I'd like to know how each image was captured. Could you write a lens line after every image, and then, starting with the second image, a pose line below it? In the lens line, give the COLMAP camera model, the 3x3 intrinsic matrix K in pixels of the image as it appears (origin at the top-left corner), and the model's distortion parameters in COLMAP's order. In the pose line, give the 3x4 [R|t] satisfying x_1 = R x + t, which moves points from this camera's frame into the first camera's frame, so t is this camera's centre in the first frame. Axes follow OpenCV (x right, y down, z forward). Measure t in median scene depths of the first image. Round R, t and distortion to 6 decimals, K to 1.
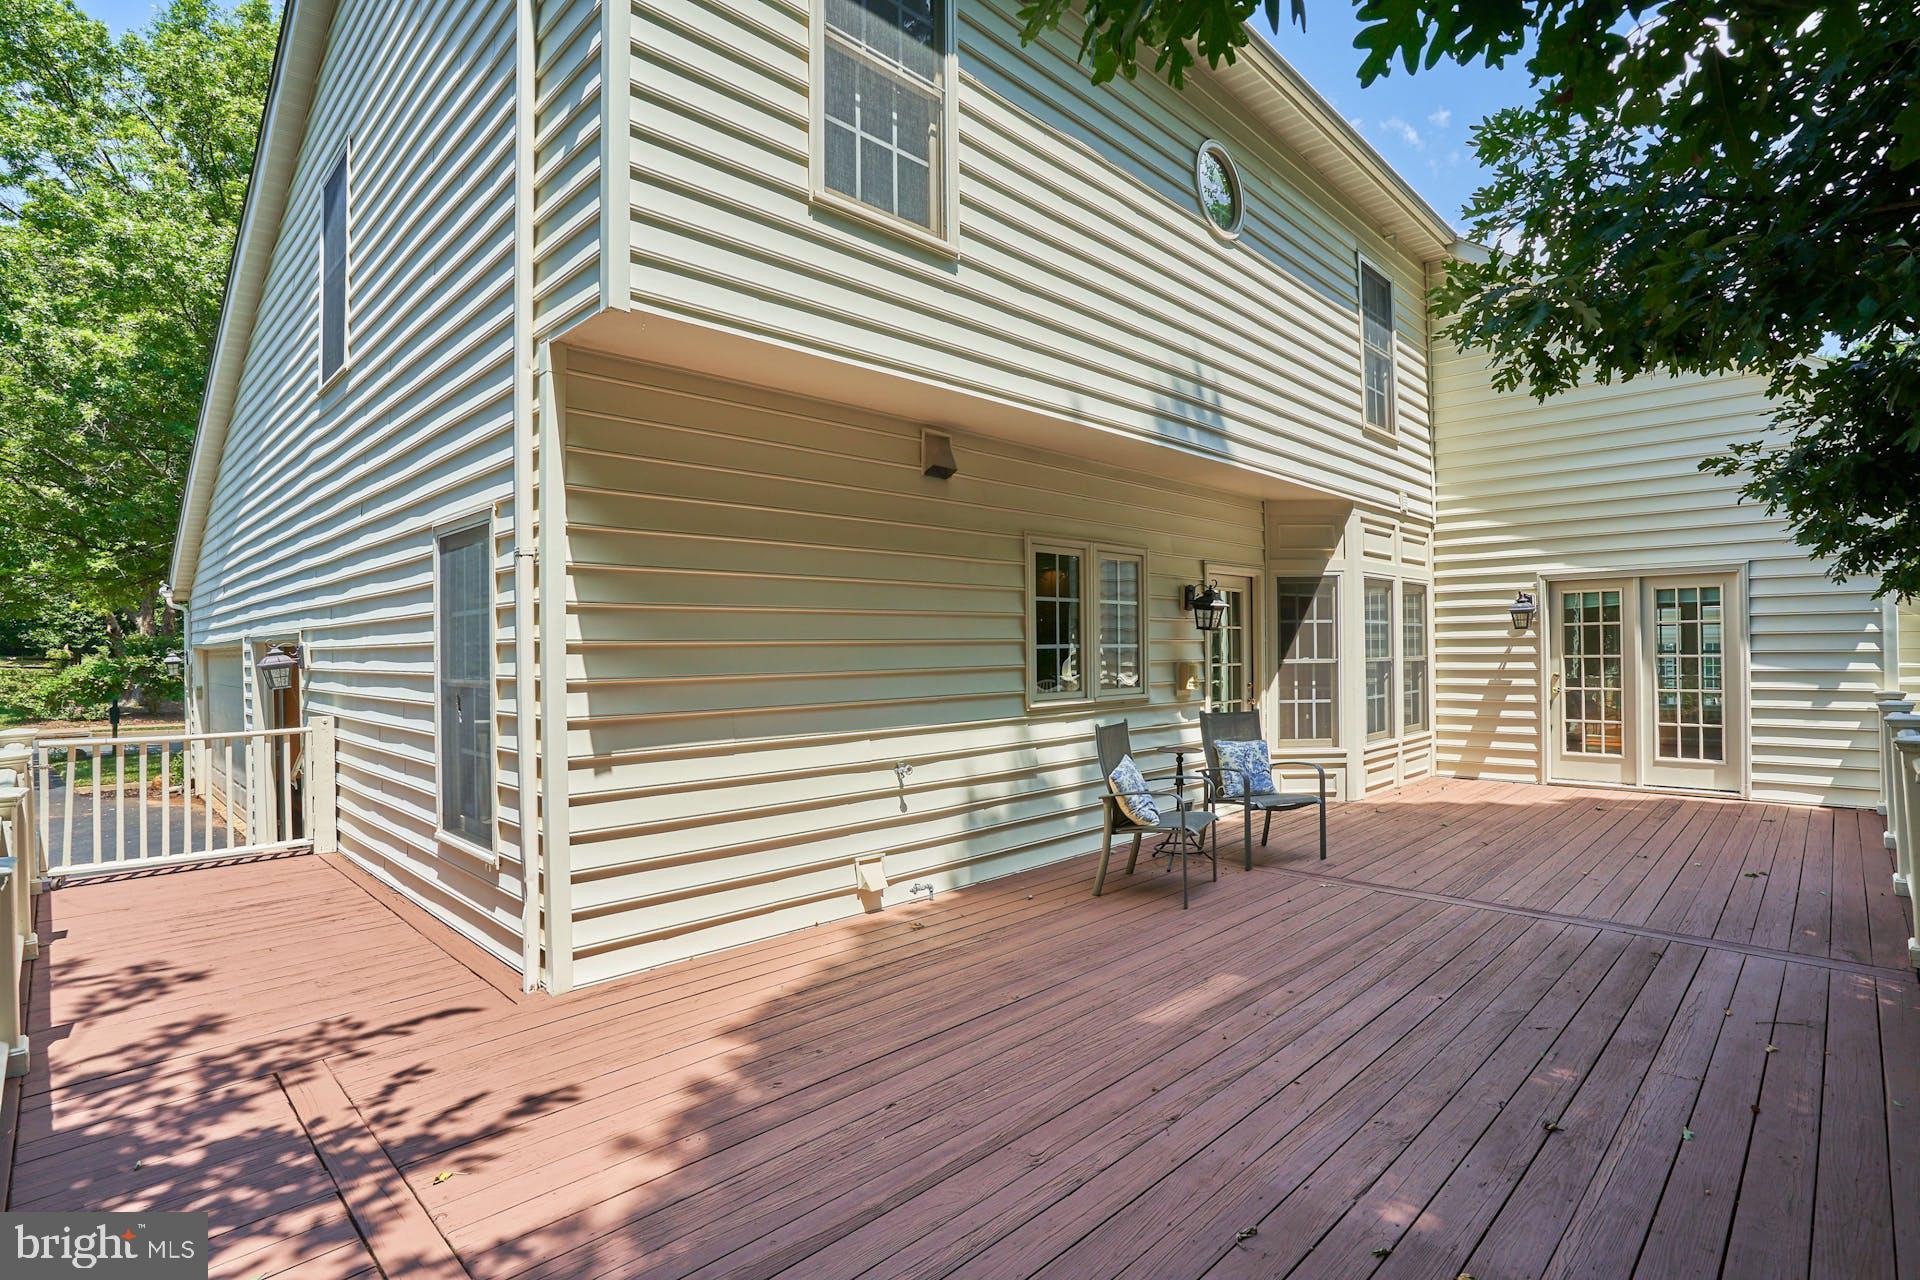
lens RADIAL K [[943.9, 0, 945.8], [0, 943.9, 649.5], [0, 0, 1]] dist [-0.063473, 0.024977]
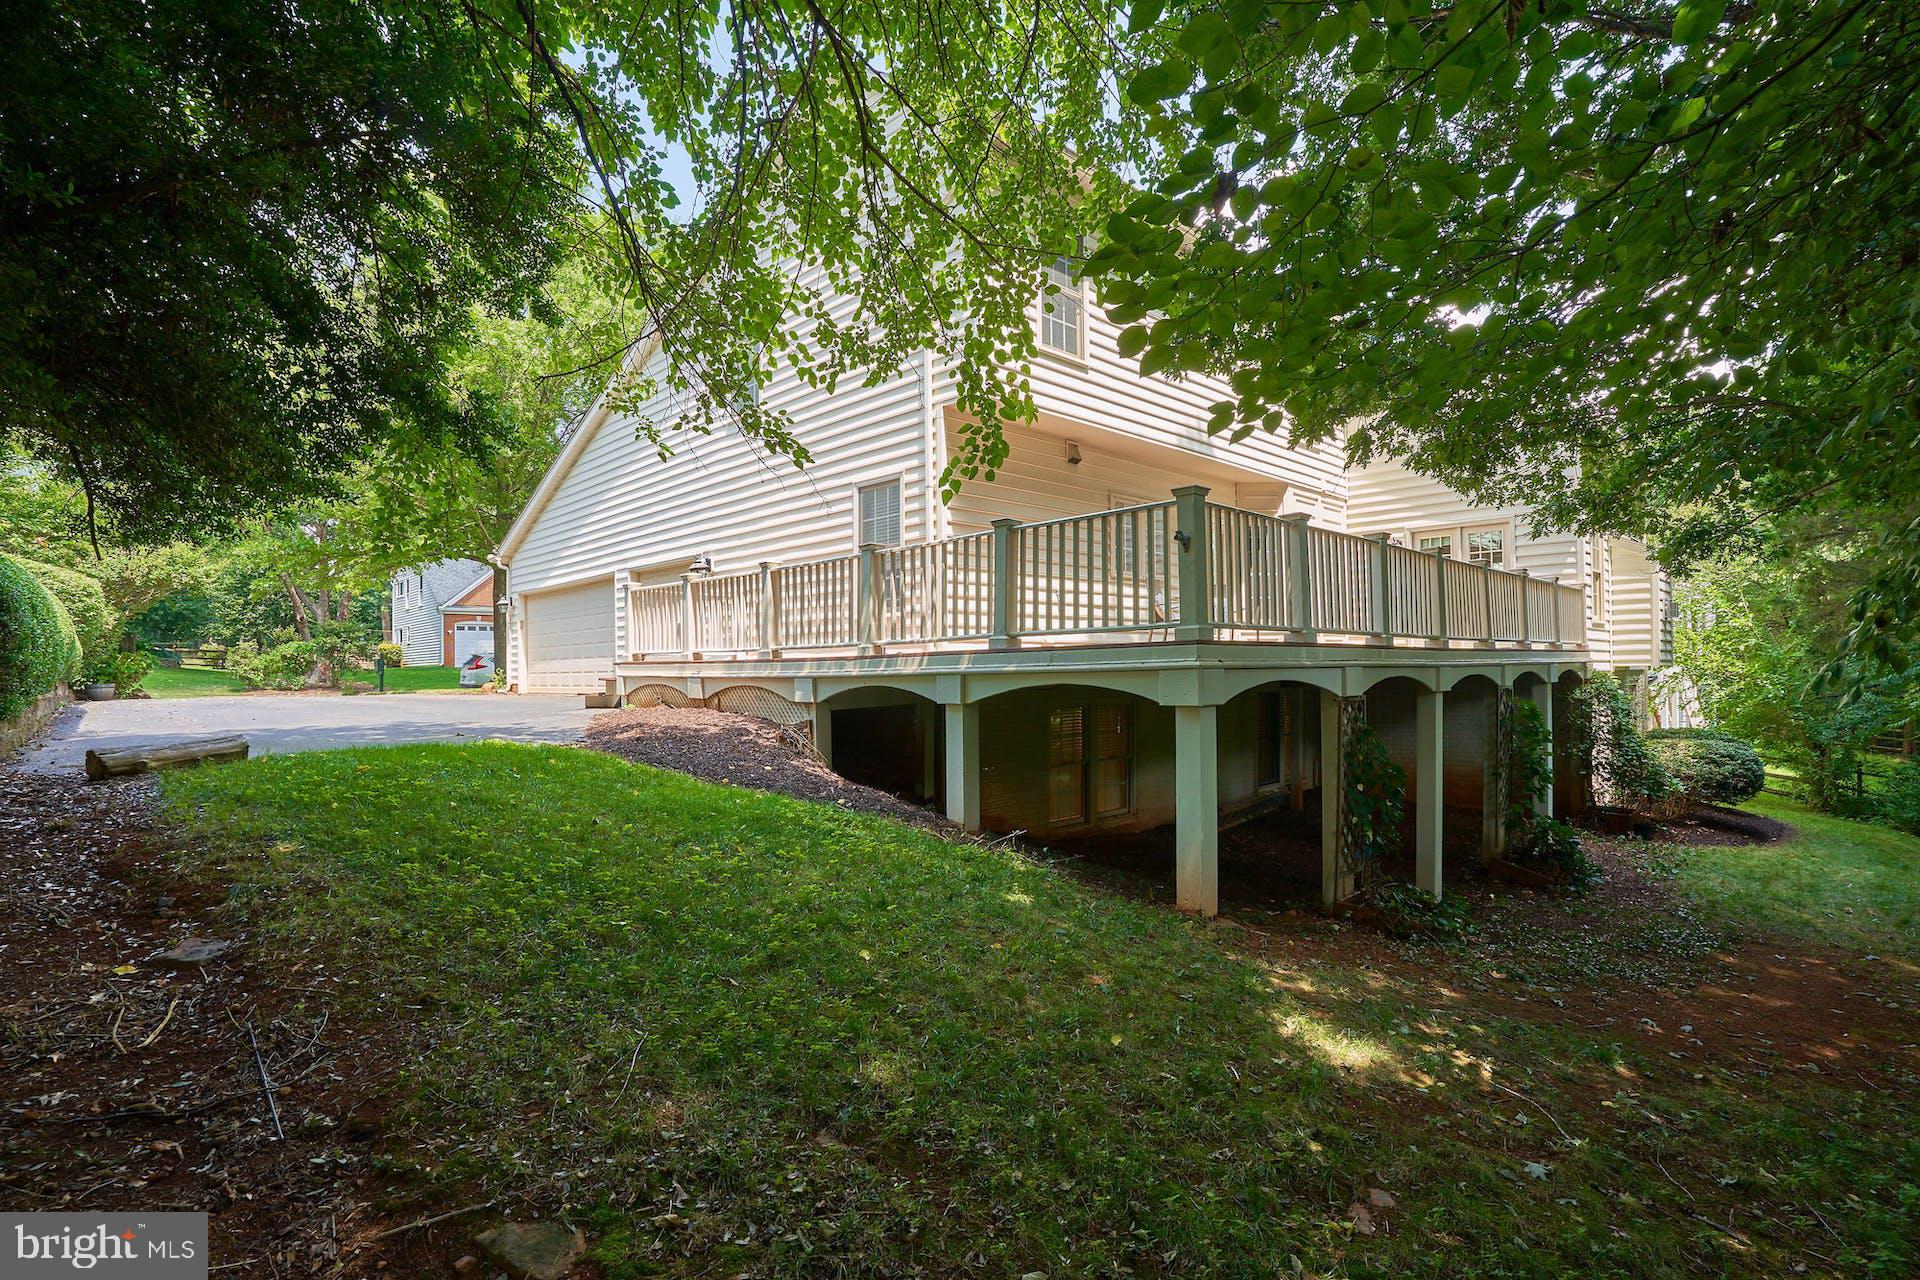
lens RADIAL K [[943.9, 0, 945.8], [0, 943.9, 649.5], [0, 0, 1]] dist [-0.063473, 0.024977]
pose [[0.999560, 0.002815, -0.029516, -0.184327], [-0.003526, 0.999704, -0.024053, 0.232488], [0.029440, 0.024146, 0.999275, -0.901556]]
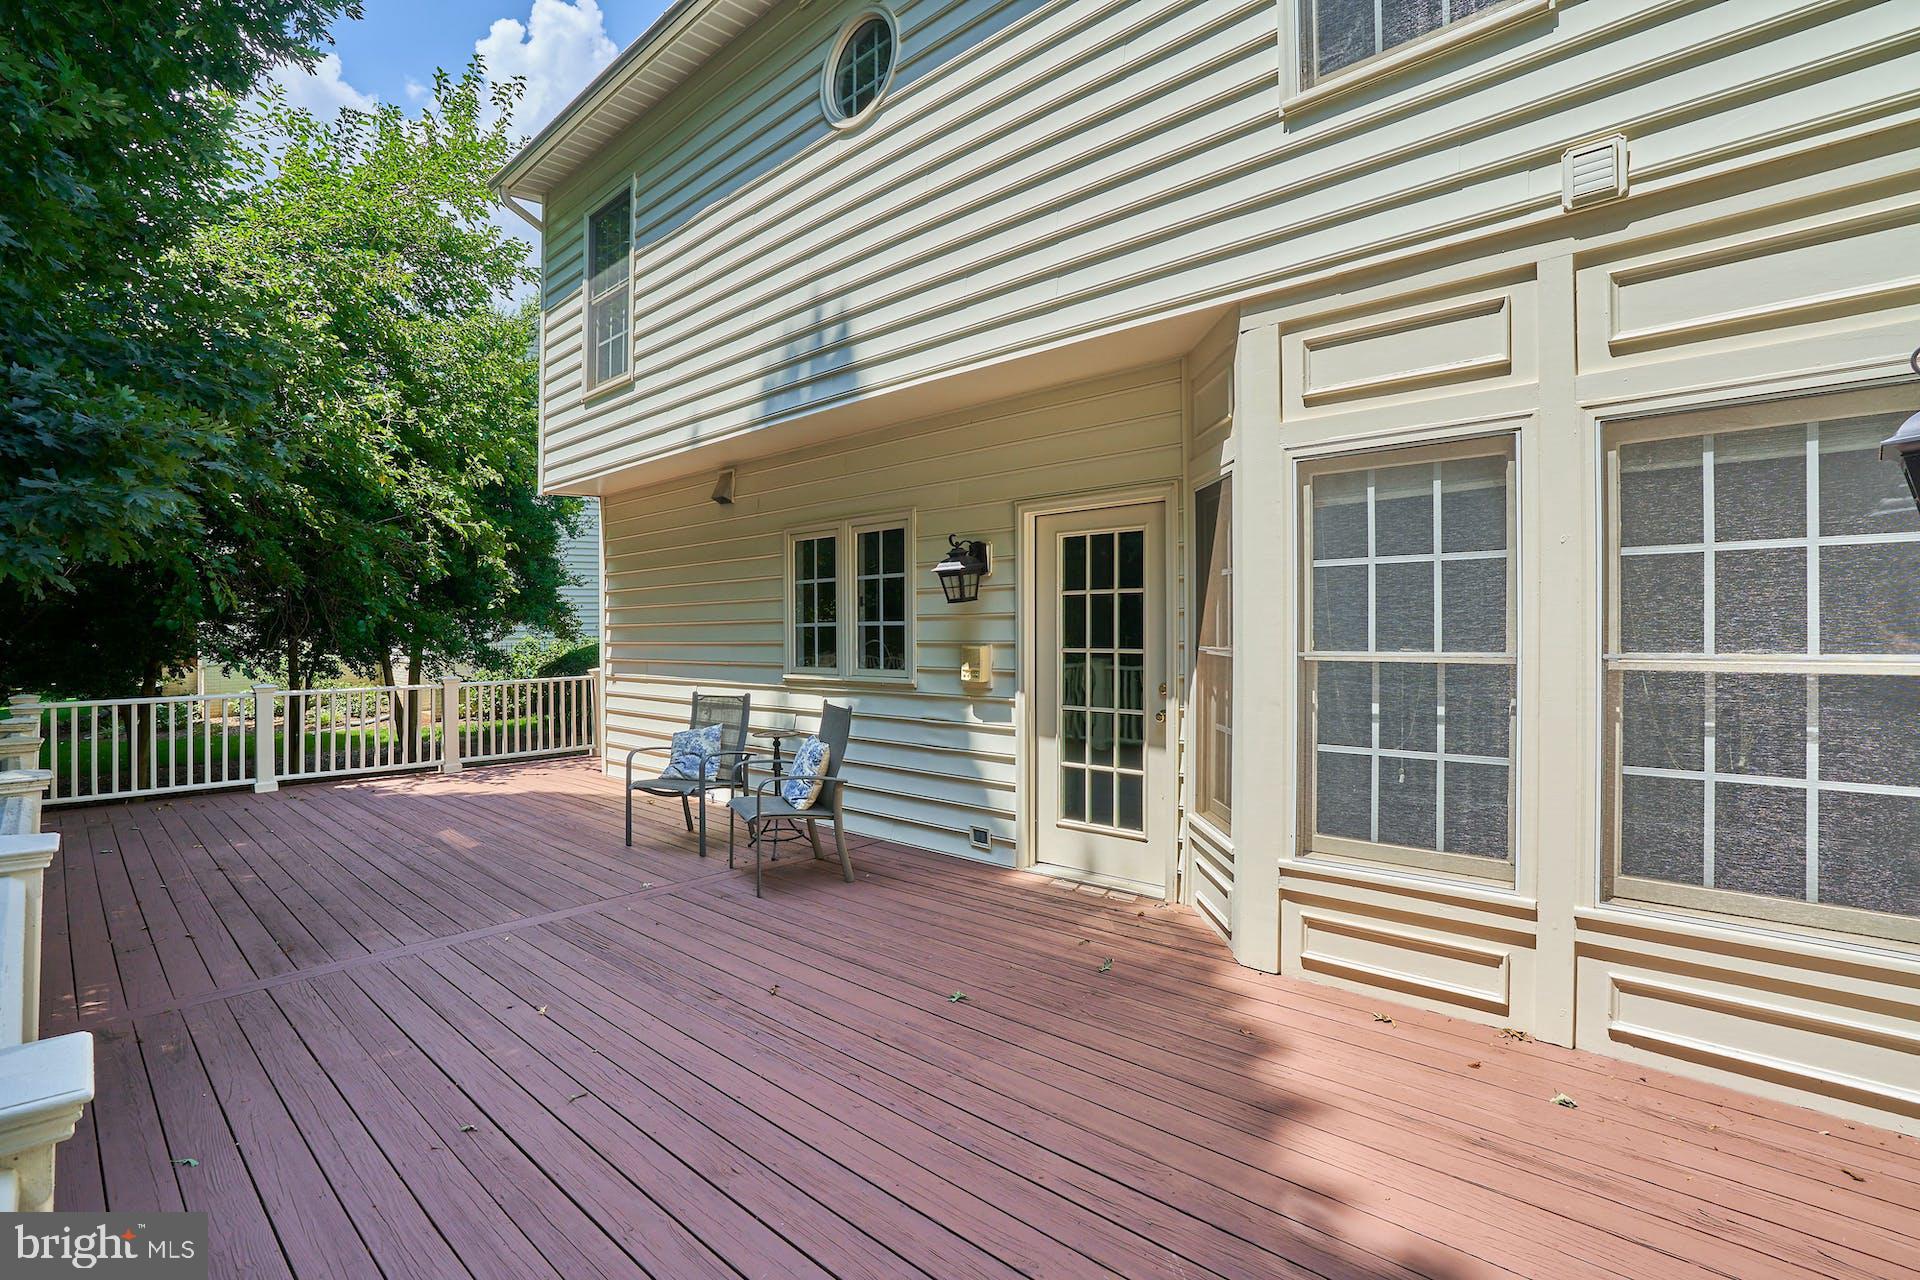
lens RADIAL K [[883.1, 0, 960.9], [0, 883.1, 630.9], [0, 0, 1]] dist [-0.059916, -0.000048]
pose [[0.035271, 0.012301, -0.999302, 1.123139], [0.006087, 0.999903, 0.012523, -0.009413], [0.999359, -0.006524, 0.035193, 1.119714]]
